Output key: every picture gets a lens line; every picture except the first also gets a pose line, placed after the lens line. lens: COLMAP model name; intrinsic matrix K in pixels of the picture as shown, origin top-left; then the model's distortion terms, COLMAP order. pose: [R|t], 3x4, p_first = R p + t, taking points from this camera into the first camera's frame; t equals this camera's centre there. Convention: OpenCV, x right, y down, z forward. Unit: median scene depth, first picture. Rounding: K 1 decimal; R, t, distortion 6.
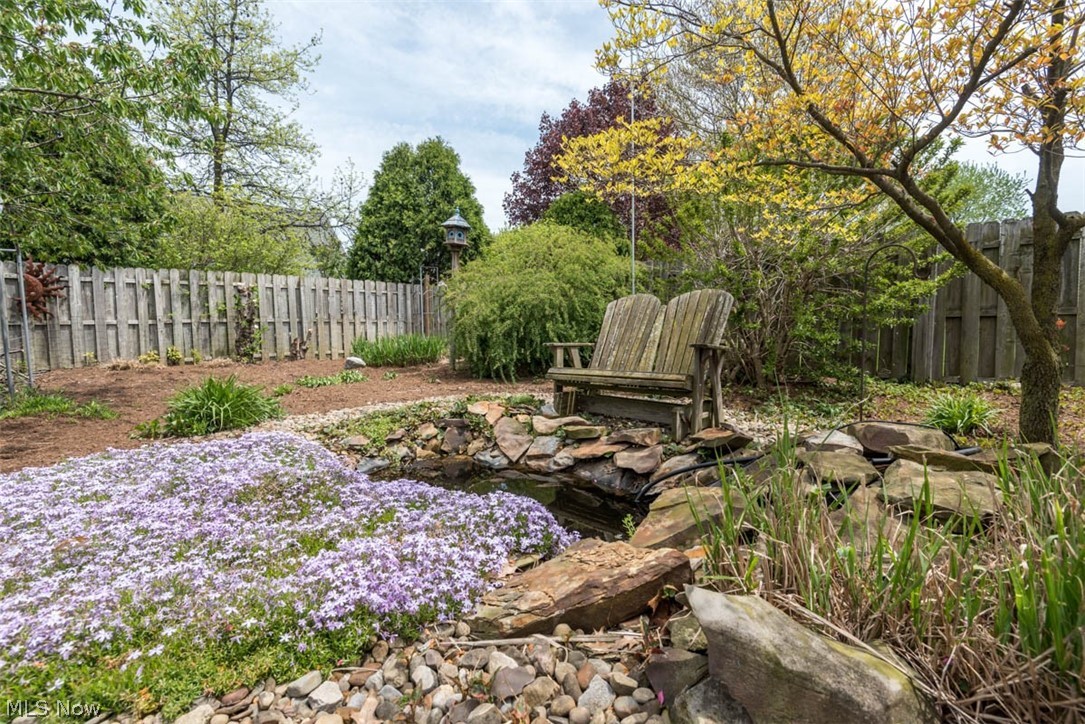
lens RADIAL K [[491.3, 0, 543.7], [0, 491.3, 364.2], [0, 0, 1]] dist [0.013561, -0.003325]
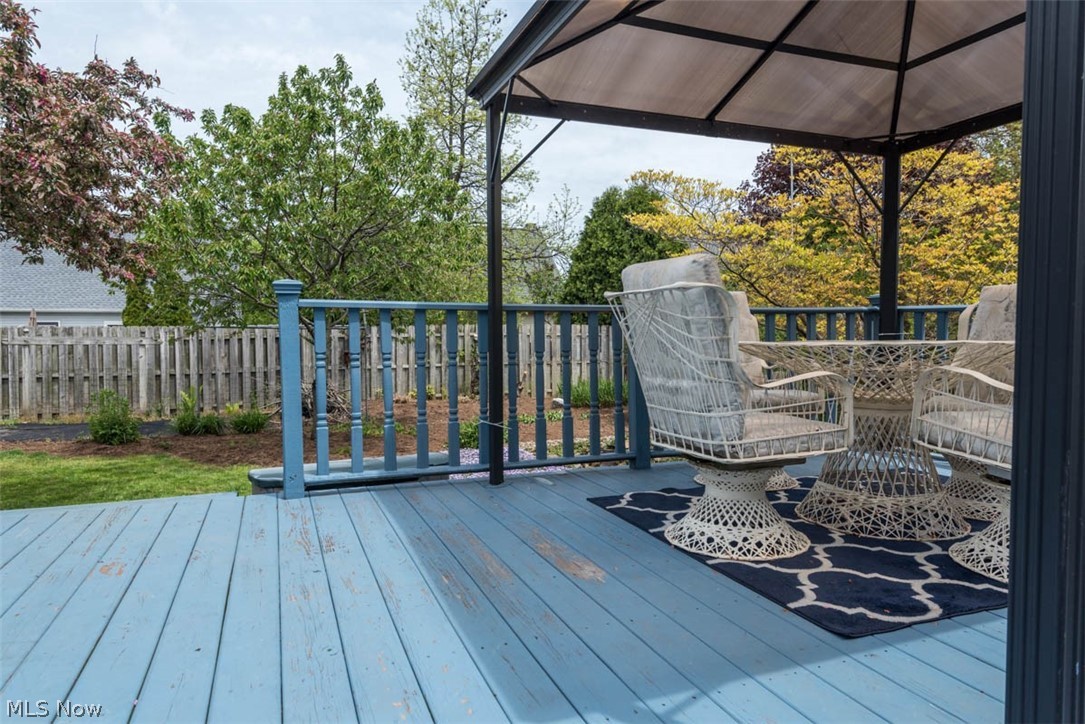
lens RADIAL K [[695.1, 0, 545.7], [0, 695.1, 366.8], [0, 0, 1]] dist [0.003295, 0.000064]
pose [[0.920953, 0.017923, -0.389262, 0.229930], [-0.032348, 0.999010, -0.030534, -0.037475], [0.388329, 0.040712, 0.920621, -0.541759]]
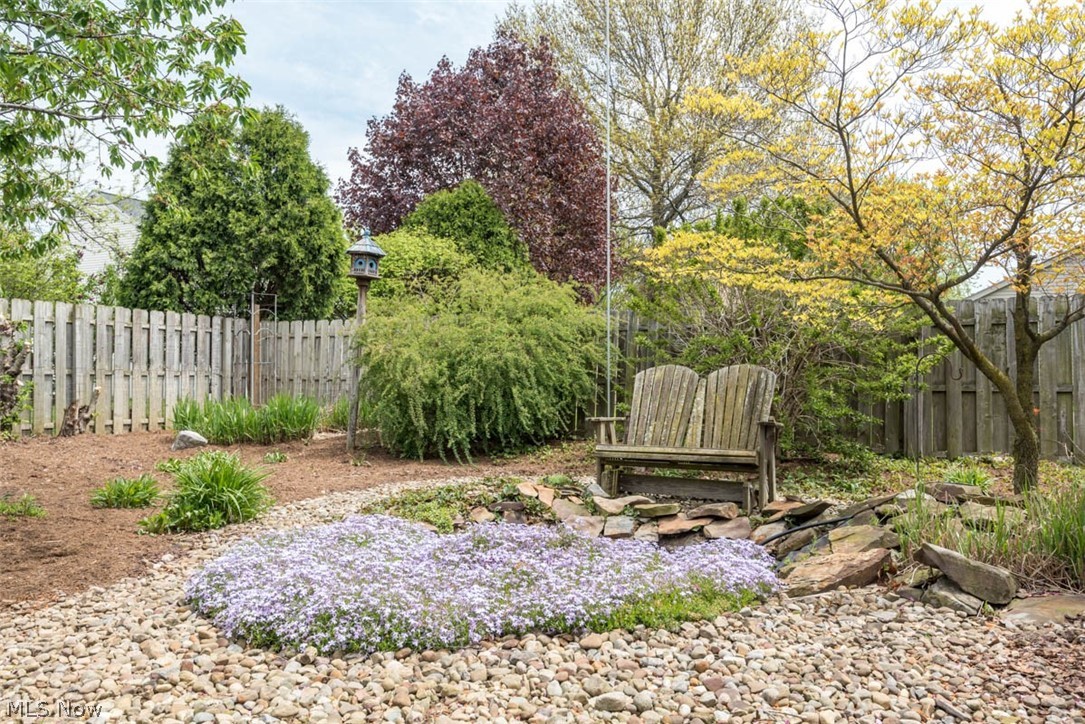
lens RADIAL K [[809.3, 0, 544.9], [0, 809.3, 364.3], [0, 0, 1]] dist [0.015803, 0.013608]
pose [[0.960051, 0.021652, 0.278987, -0.233771], [0.003552, 0.995979, -0.089520, -0.003472], [-0.279803, 0.086935, 0.956113, -0.205601]]
